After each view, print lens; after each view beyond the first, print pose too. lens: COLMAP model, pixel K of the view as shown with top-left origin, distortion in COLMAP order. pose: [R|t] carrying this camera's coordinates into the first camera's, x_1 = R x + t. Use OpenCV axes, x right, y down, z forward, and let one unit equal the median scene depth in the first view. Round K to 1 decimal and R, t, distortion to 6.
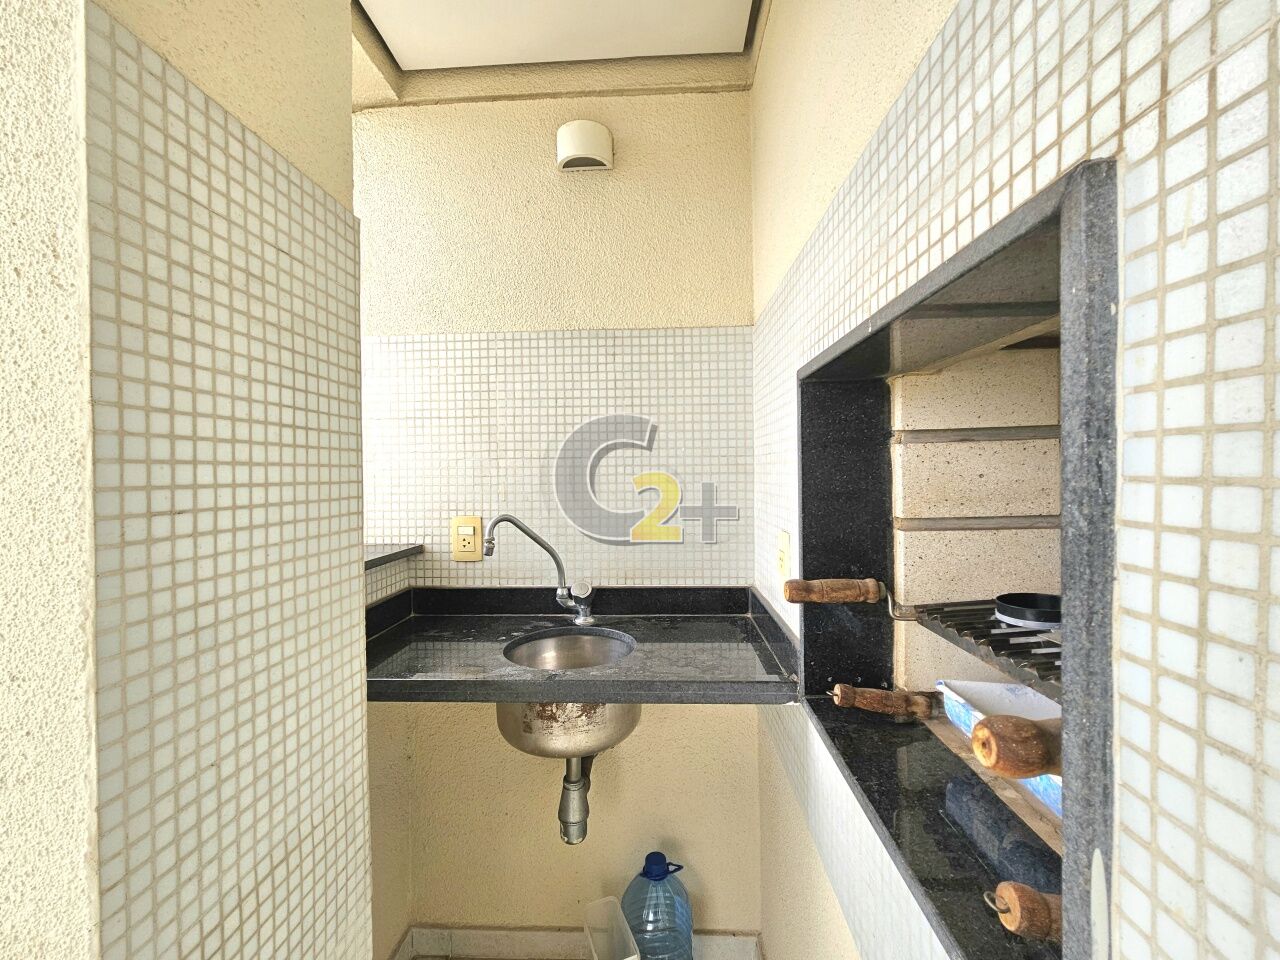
lens RADIAL K [[521.7, 0, 639.2], [0, 521.7, 476.3], [0, 0, 1]] dist [-0.000169, -0.000014]
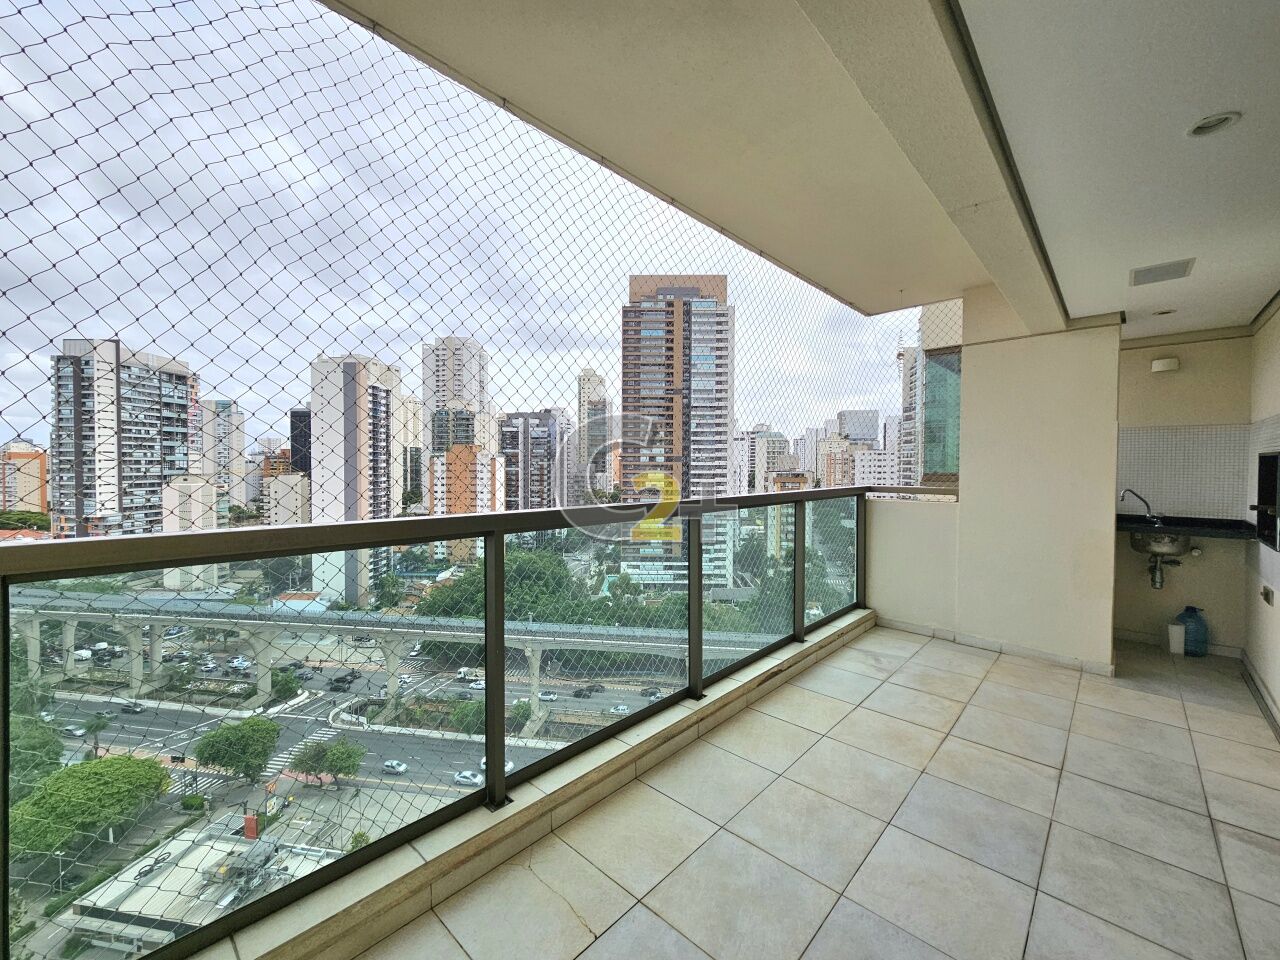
lens RADIAL K [[521.7, 0, 640.9], [0, 521.7, 478.7], [0, 0, 1]] dist [-0.000169, -0.000014]
pose [[0.761447, 0.031927, -0.647441, -0.445031], [-0.022213, 0.999485, 0.023162, 0.002256], [0.647847, -0.003255, 0.761764, -3.233673]]
